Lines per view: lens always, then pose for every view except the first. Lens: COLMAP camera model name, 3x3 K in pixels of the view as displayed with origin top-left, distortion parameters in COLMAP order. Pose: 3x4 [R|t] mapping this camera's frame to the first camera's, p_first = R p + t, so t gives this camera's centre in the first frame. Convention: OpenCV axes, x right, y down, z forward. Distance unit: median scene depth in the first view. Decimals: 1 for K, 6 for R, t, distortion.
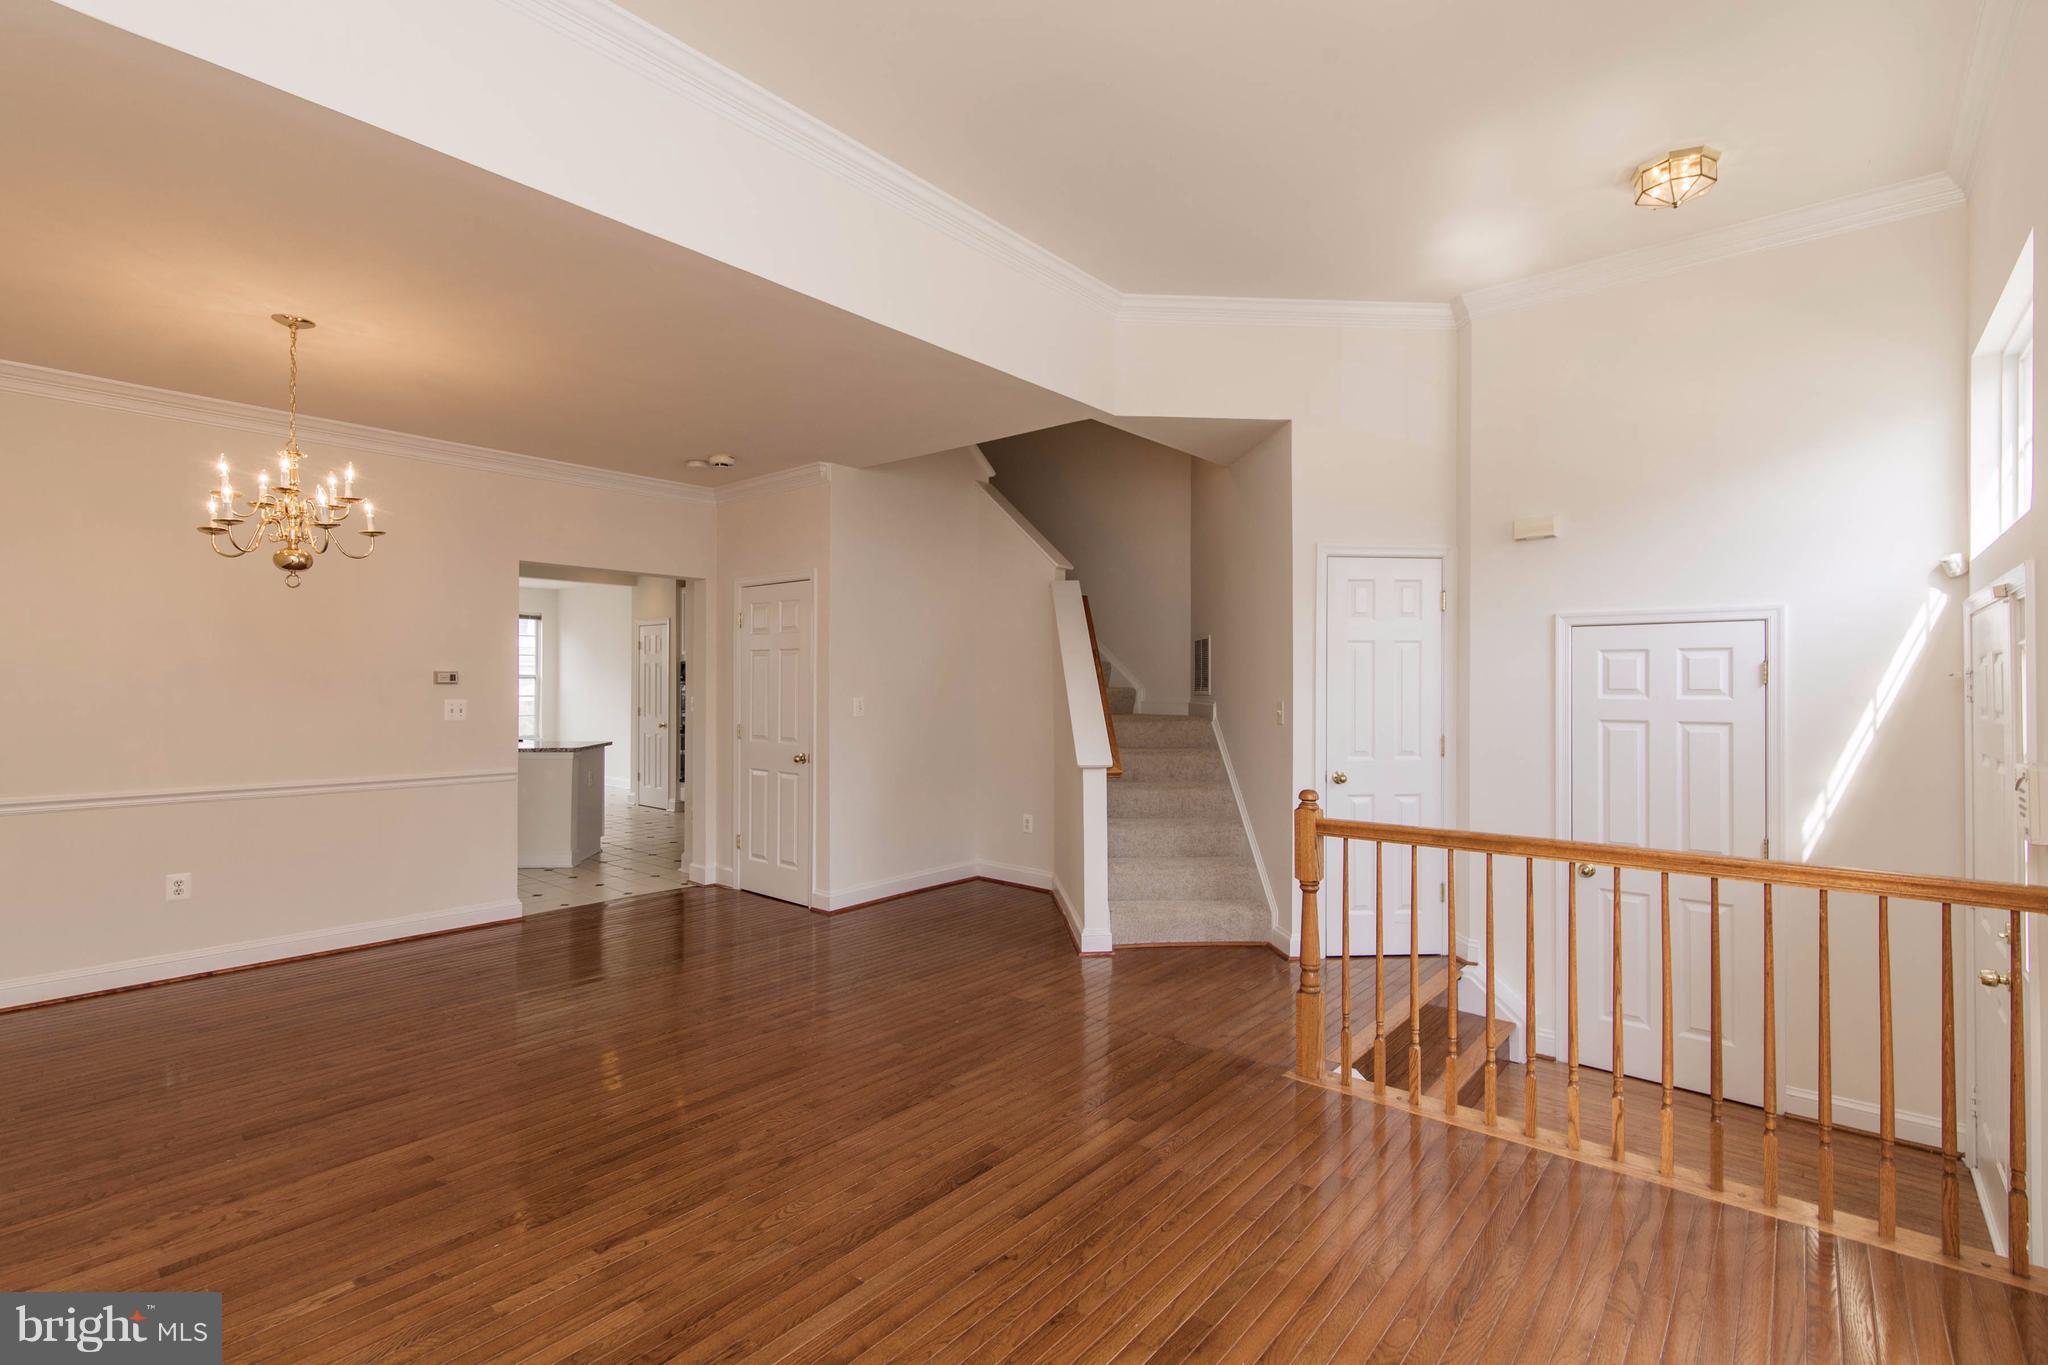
lens RADIAL K [[921.0, 0, 1024.0], [0, 921.0, 682.5], [0, 0, 1]] dist [-0.002452, -0.000151]
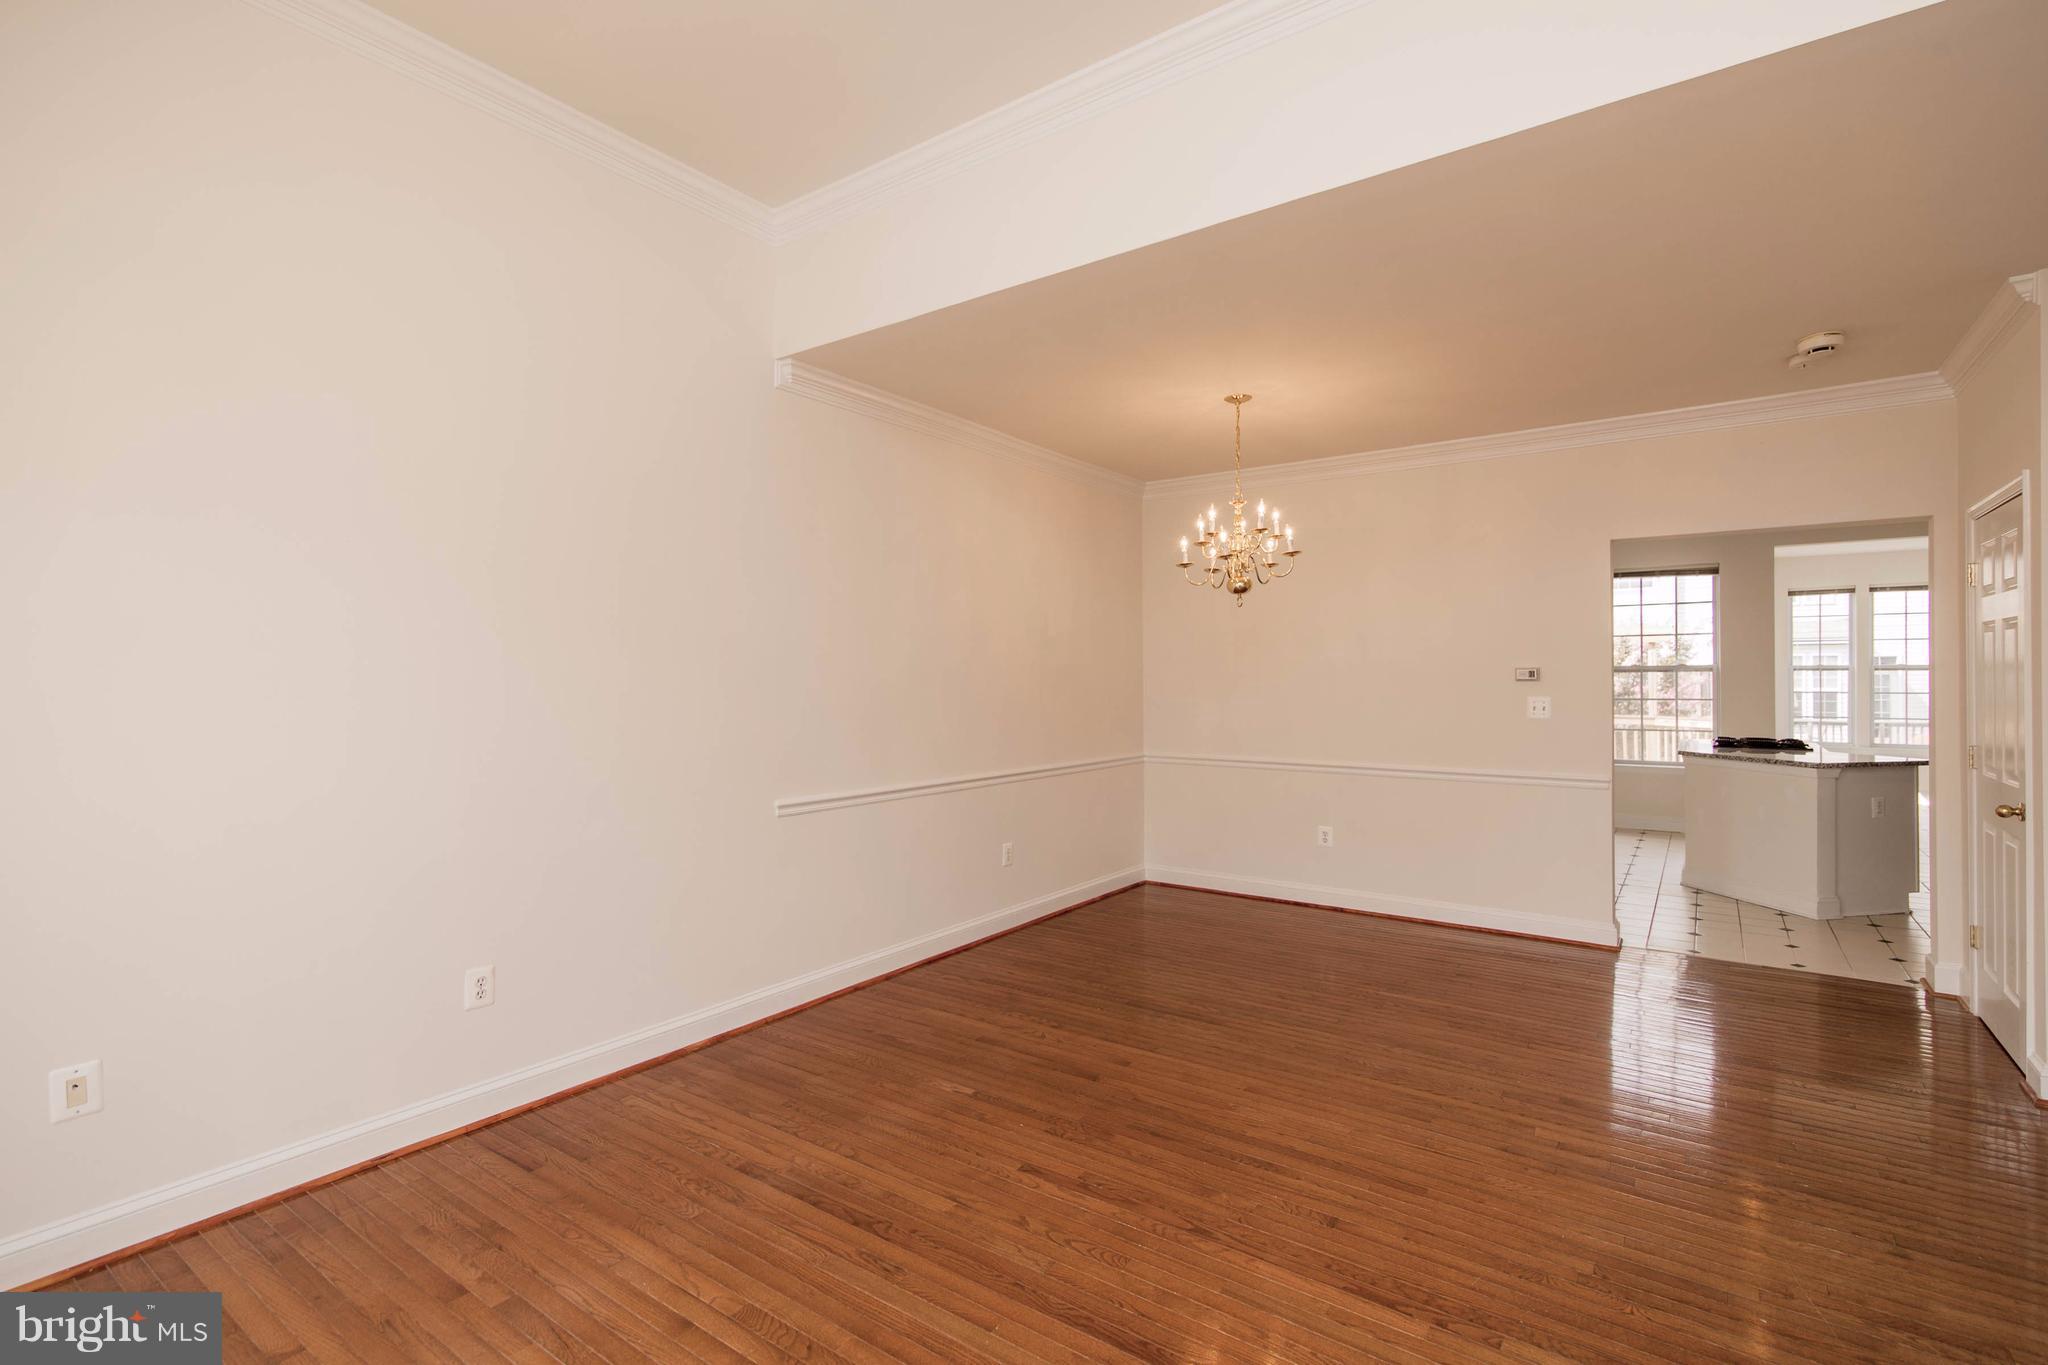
lens RADIAL K [[937.5, 0, 1026.0], [0, 937.5, 681.8], [0, 0, 1]] dist [-0.002642, -0.000704]
pose [[0.080962, 0.000940, -0.996717, 0.384239], [0.006308, 0.999979, 0.001456, -0.002271], [0.996697, -0.006405, 0.080955, 0.481580]]
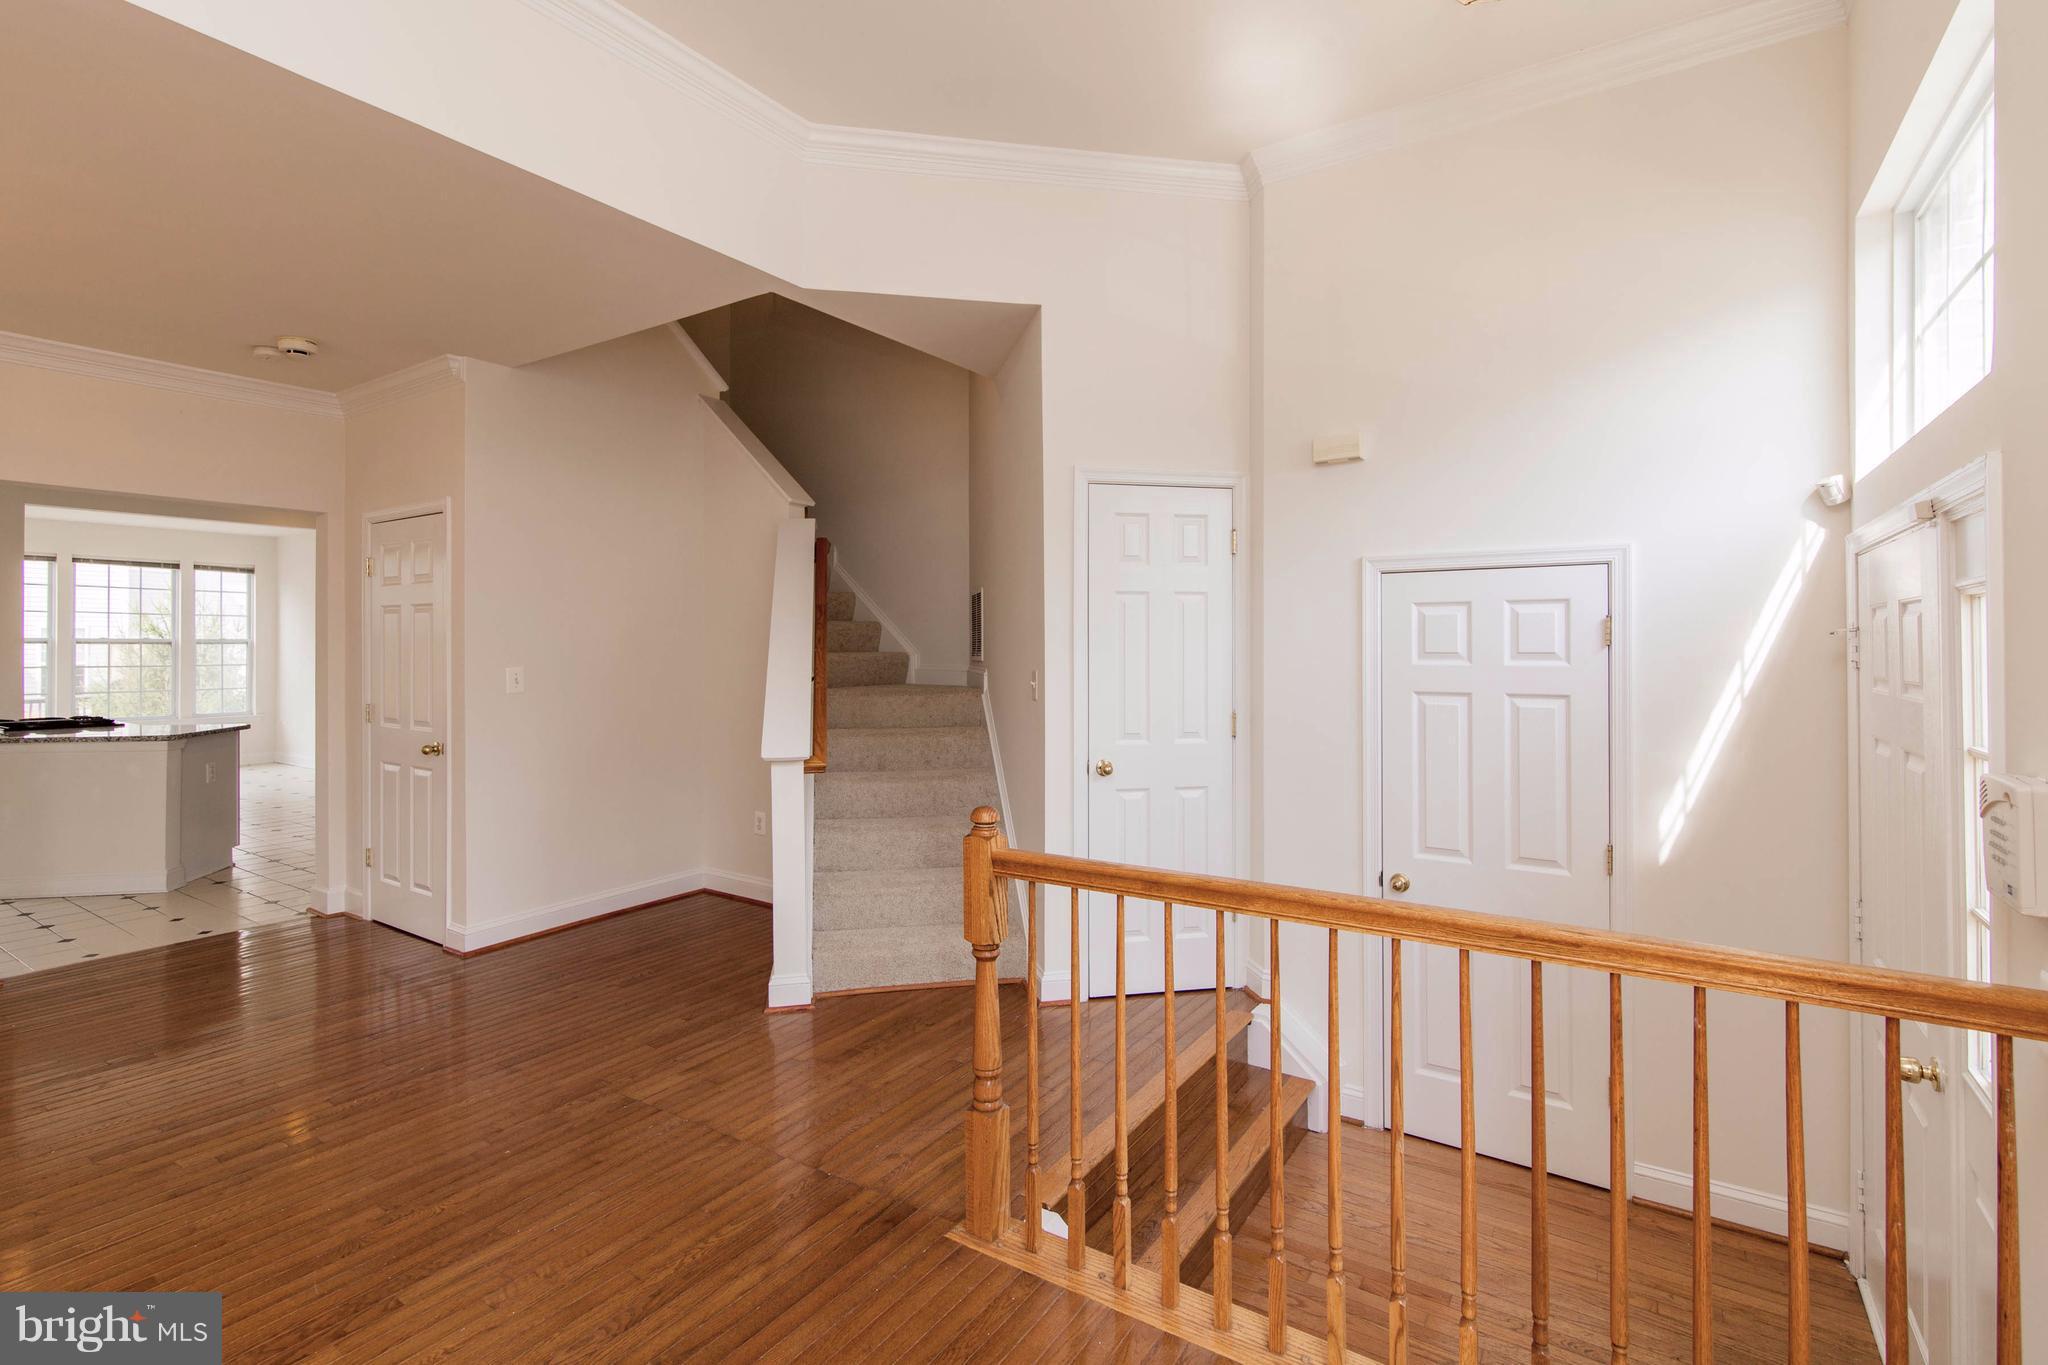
lens RADIAL K [[940.7, 0, 1016.5], [0, 940.7, 647.3], [0, 0, 1]] dist [-0.002365, -0.000559]
pose [[0.992987, -0.005229, 0.118111, 0.196248], [0.004885, 0.999983, 0.003208, -0.001628], [-0.118125, -0.002609, 0.992995, 0.245984]]
